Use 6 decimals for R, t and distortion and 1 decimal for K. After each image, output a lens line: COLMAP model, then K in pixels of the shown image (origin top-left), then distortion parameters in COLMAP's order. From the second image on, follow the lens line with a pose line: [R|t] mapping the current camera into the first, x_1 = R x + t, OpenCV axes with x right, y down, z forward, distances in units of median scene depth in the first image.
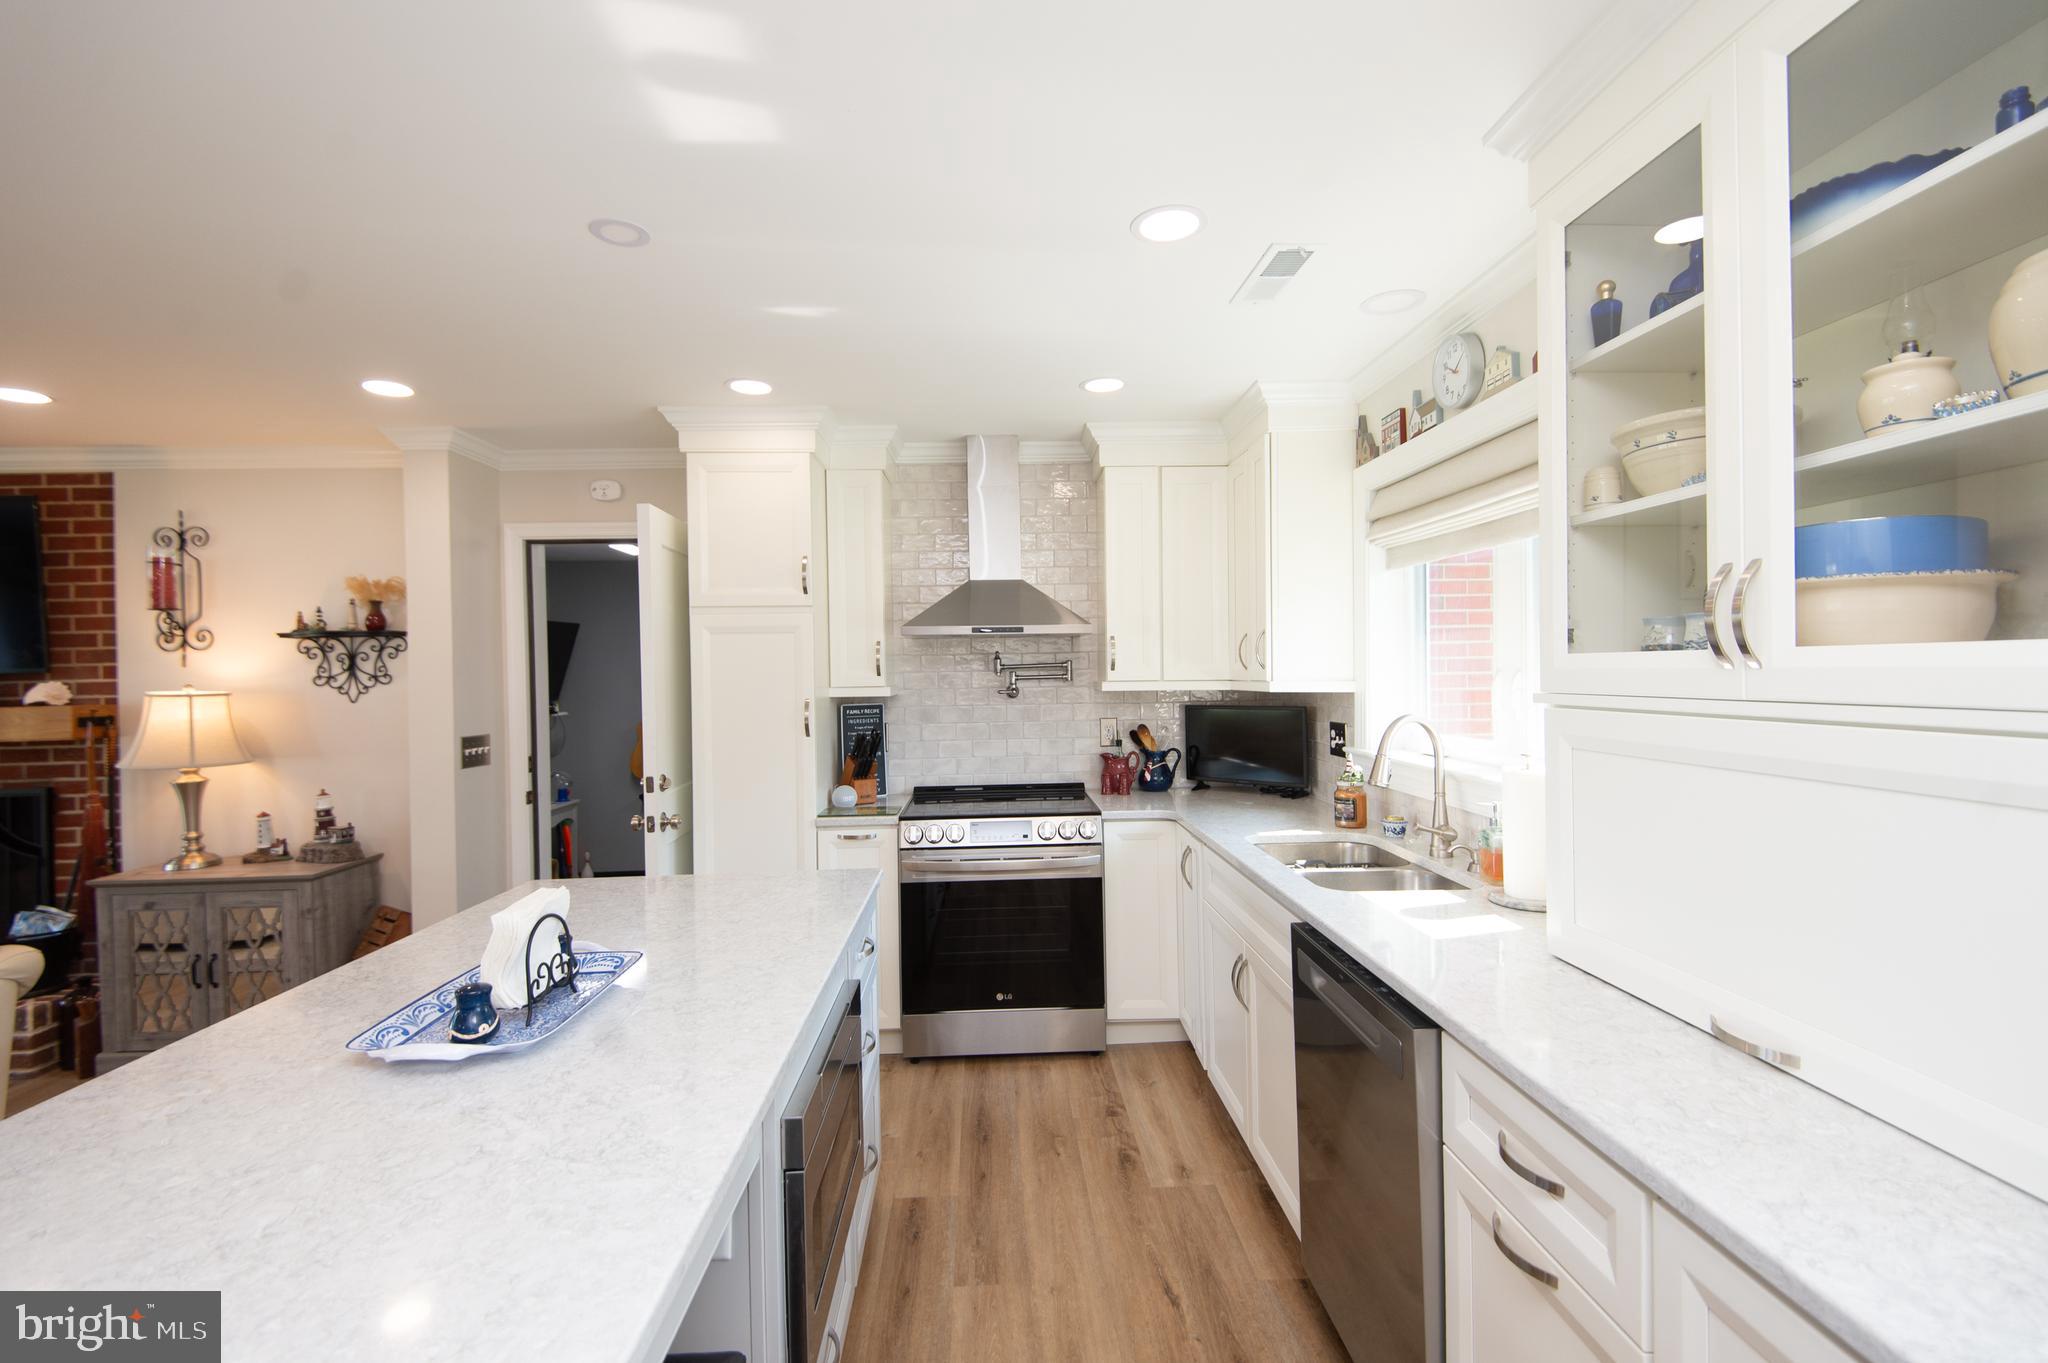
lens RADIAL K [[905.6, 0, 1027.3], [0, 905.6, 674.3], [0, 0, 1]] dist [0.041796, -0.029142]
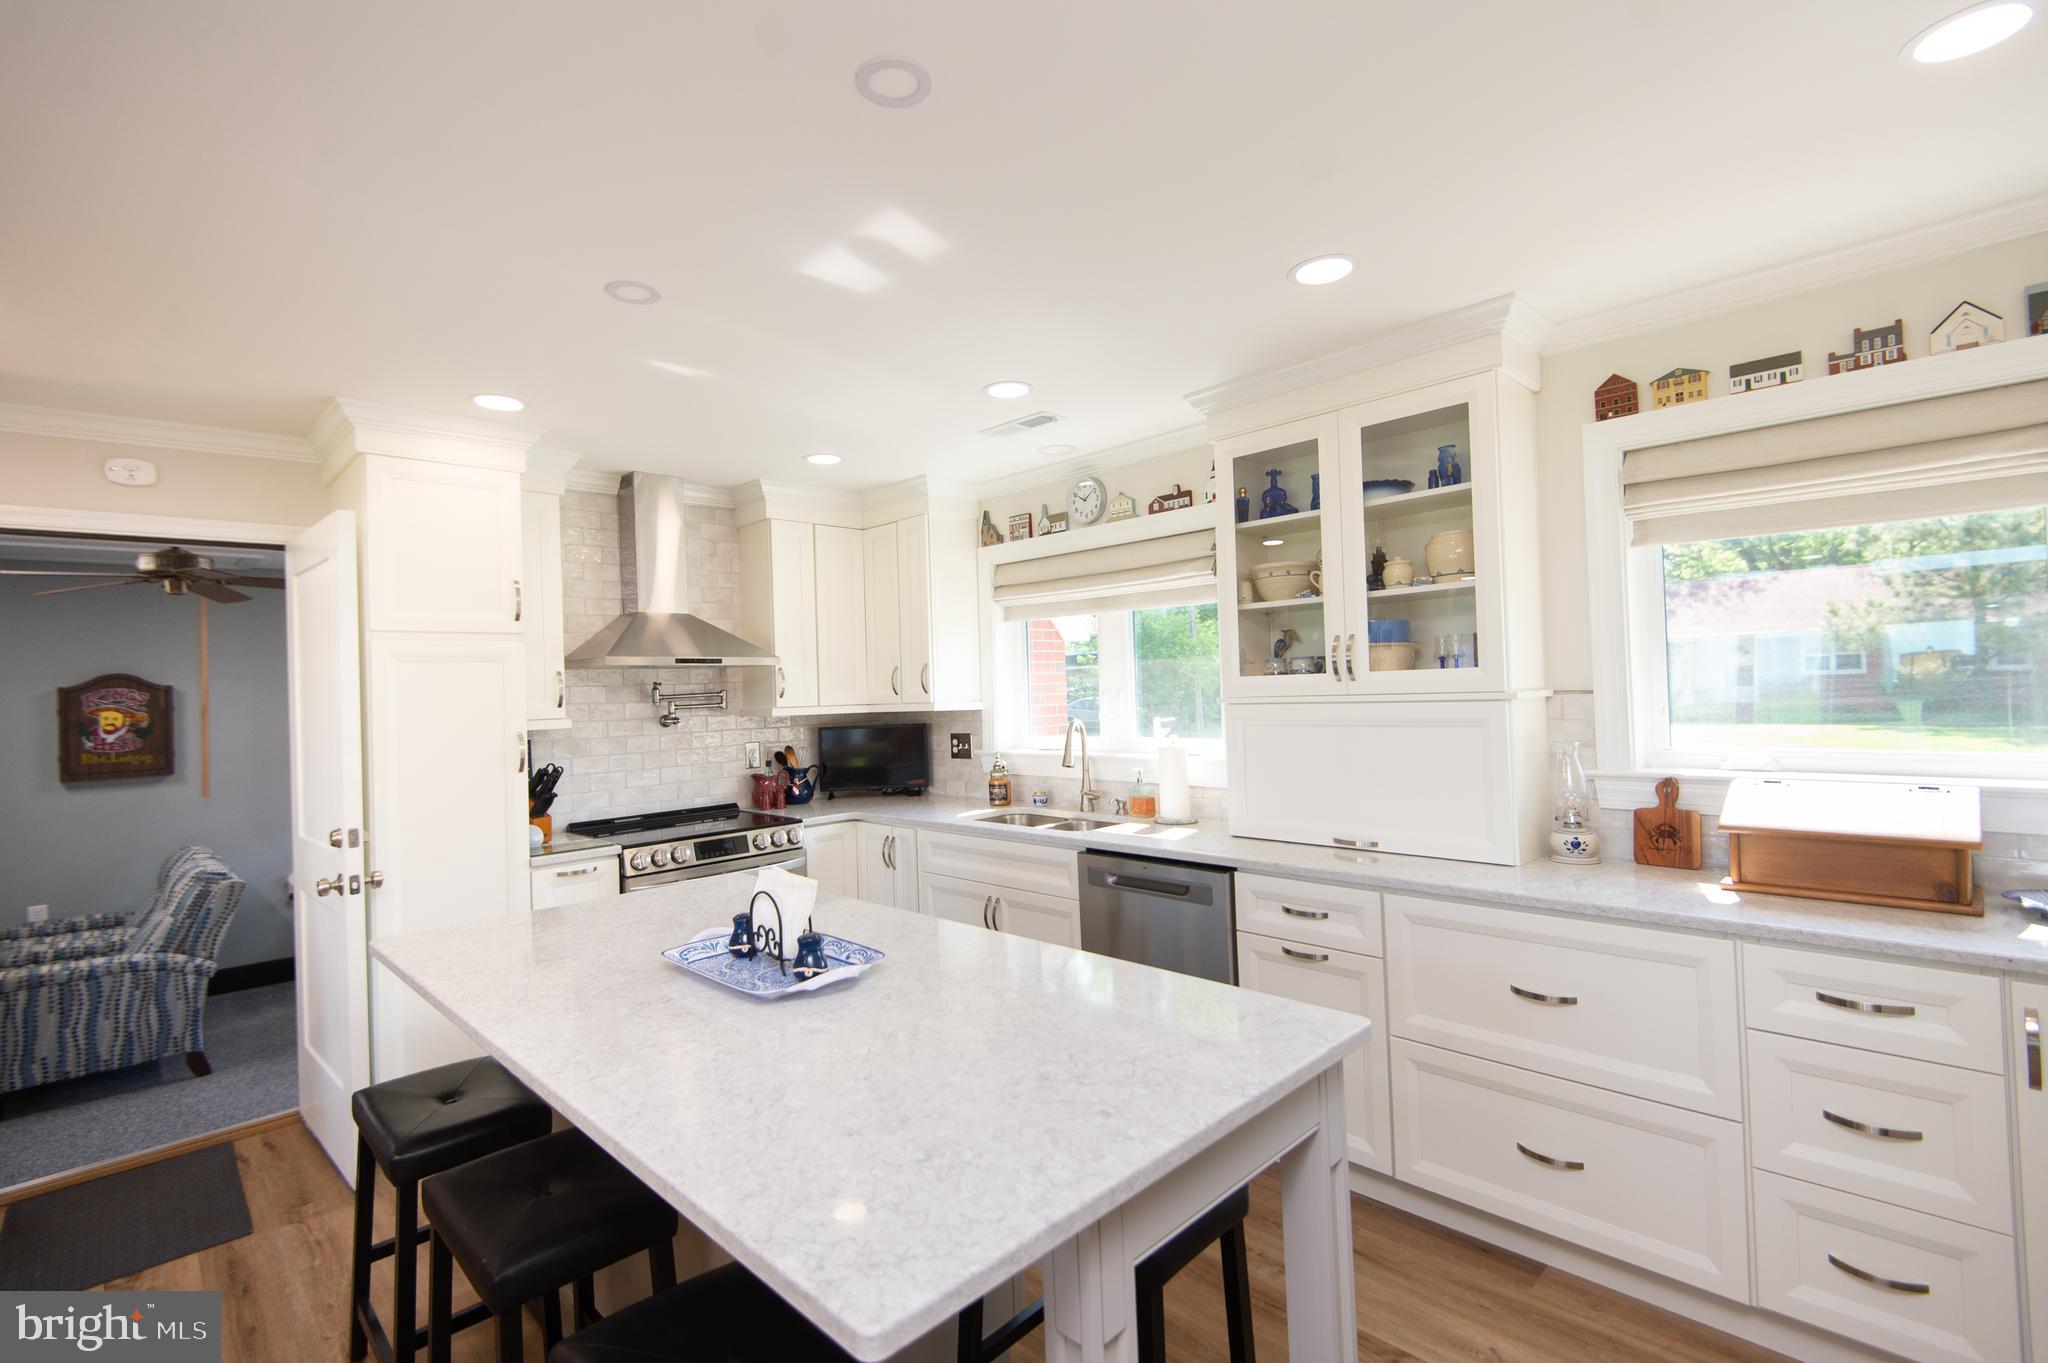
lens RADIAL K [[905.6, 0, 1027.3], [0, 905.6, 674.3], [0, 0, 1]] dist [0.041796, -0.029142]
pose [[0.745263, 0.002113, 0.666767, -0.468220], [0.024689, 0.999222, -0.030762, 0.009244], [-0.666313, 0.039388, 0.744631, -0.058780]]
